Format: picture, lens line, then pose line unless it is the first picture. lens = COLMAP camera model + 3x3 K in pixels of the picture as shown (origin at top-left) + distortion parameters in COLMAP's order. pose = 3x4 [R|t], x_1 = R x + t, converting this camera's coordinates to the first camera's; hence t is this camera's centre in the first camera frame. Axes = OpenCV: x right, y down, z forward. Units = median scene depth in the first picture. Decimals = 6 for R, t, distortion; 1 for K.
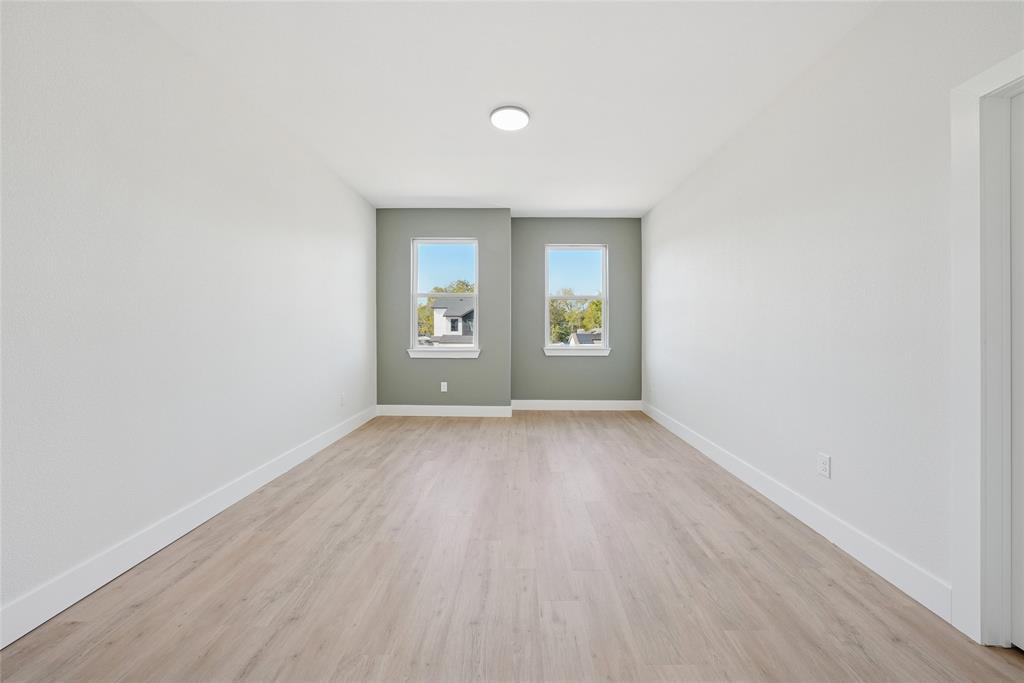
lens RADIAL K [[368.4, 0, 516.6], [0, 368.4, 330.0], [0, 0, 1]] dist [0.000782, 0.000197]
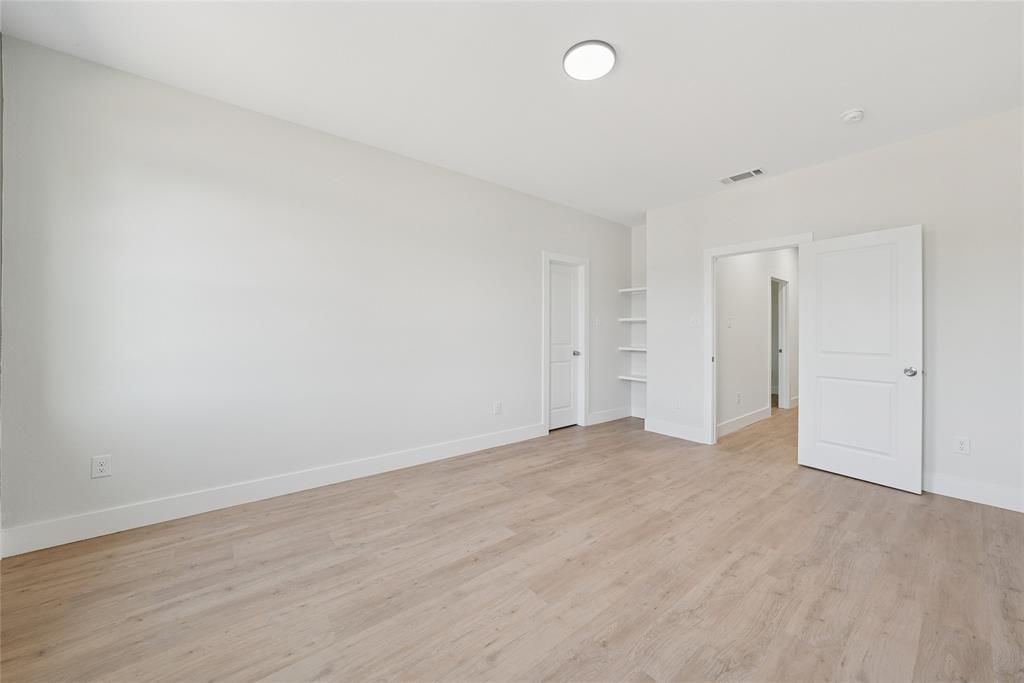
lens RADIAL K [[368.4, 0, 516.6], [0, 368.4, 330.0], [0, 0, 1]] dist [0.000782, 0.000197]
pose [[-0.620669, -0.002985, 0.784067, -0.701726], [-0.006353, 0.999979, -0.001222, -0.034190], [-0.784047, -0.005740, -0.620675, 2.108153]]
